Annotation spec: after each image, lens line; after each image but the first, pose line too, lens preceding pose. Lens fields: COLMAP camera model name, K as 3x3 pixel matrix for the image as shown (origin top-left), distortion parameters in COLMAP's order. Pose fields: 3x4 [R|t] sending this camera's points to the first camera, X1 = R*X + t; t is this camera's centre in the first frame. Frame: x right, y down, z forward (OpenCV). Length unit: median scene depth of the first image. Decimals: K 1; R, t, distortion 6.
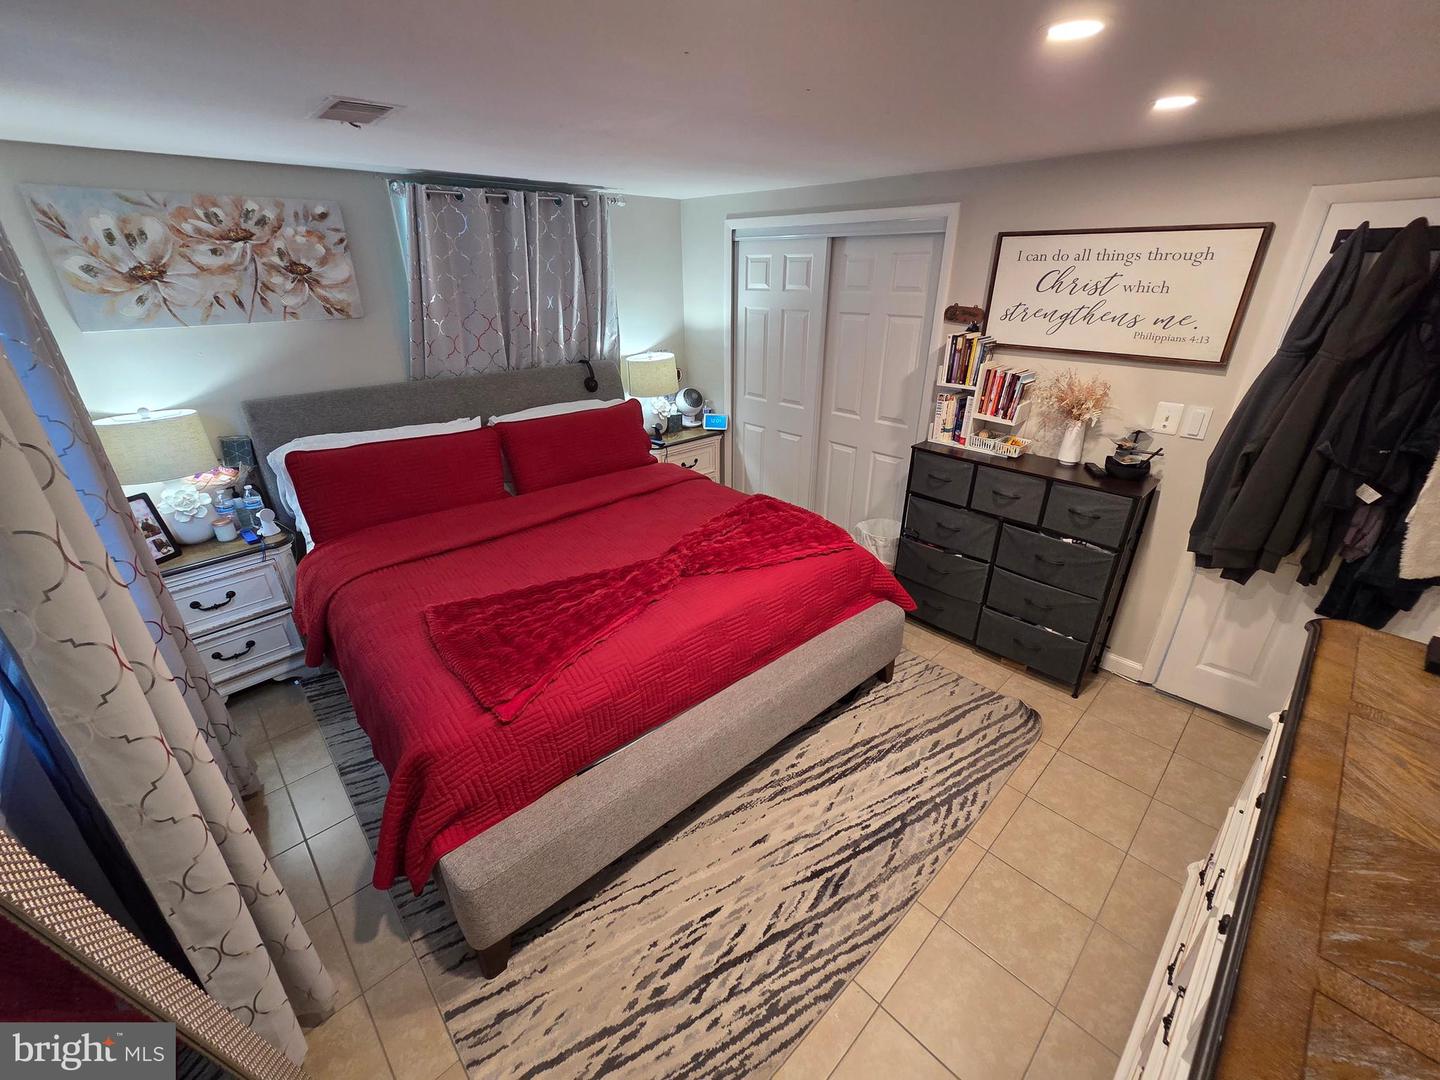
lens RADIAL K [[593.1, 0, 721.3], [0, 593.1, 532.8], [0, 0, 1]] dist [0.003747, -0.001368]
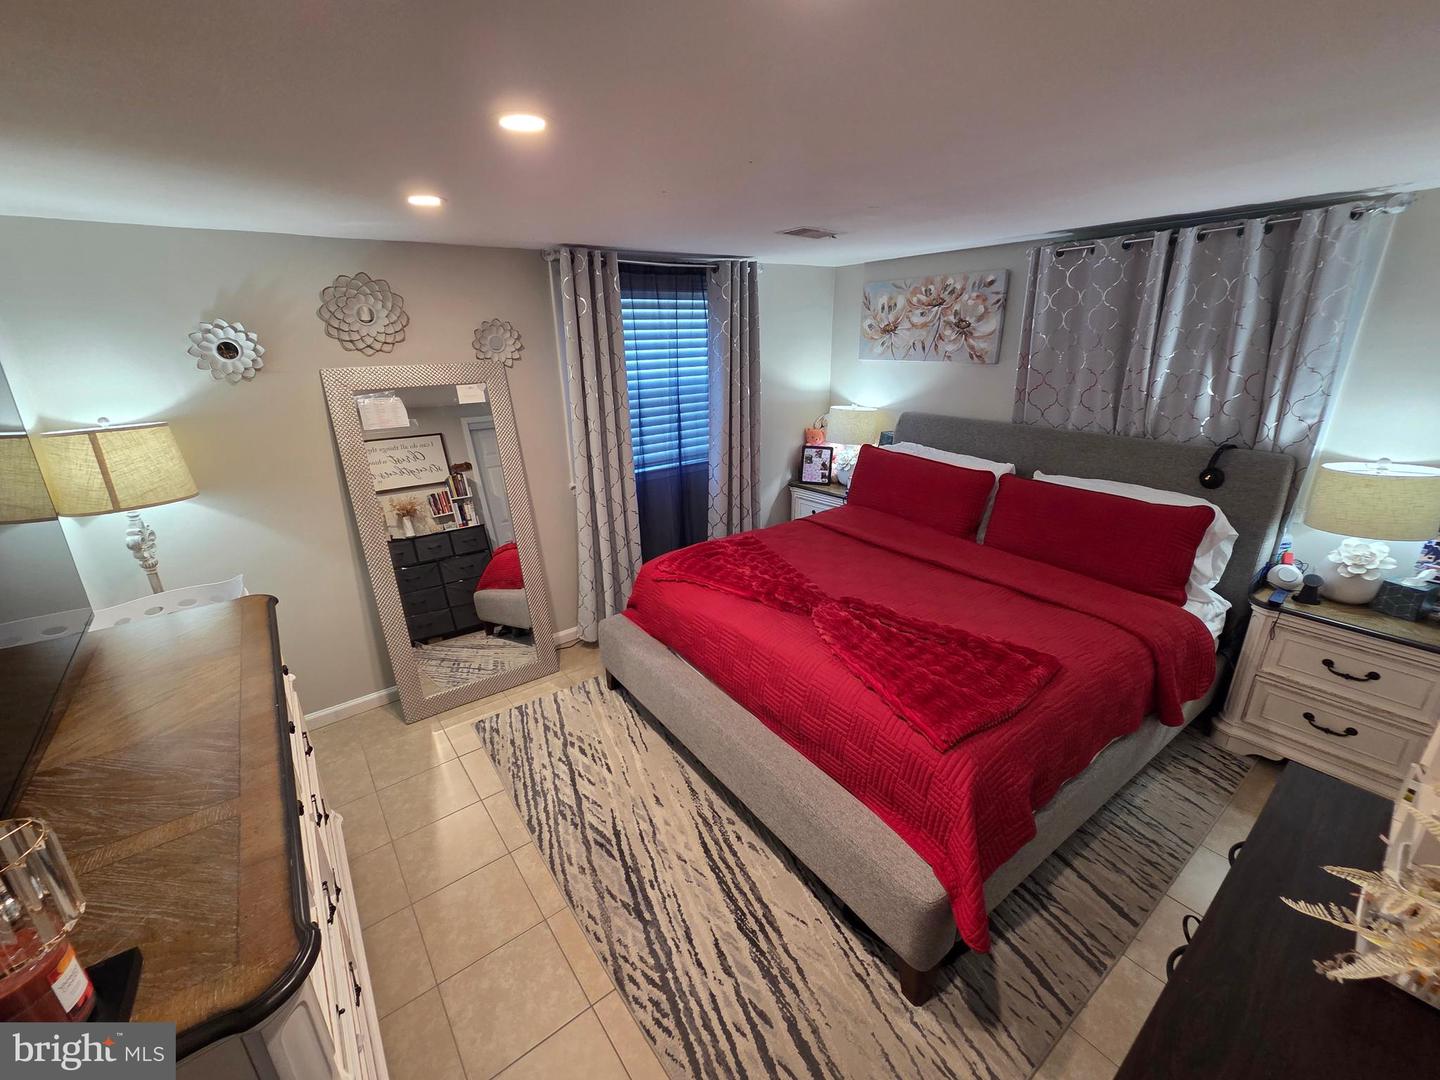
lens RADIAL K [[593.1, 0, 726.7], [0, 593.1, 537.2], [0, 0, 1]] dist [0.003747, -0.001368]
pose [[-0.100732, 0.336477, -0.936289, 0.906734], [-0.385018, 0.854568, 0.348532, -0.366196], [0.917395, 0.395596, 0.043467, 0.797327]]
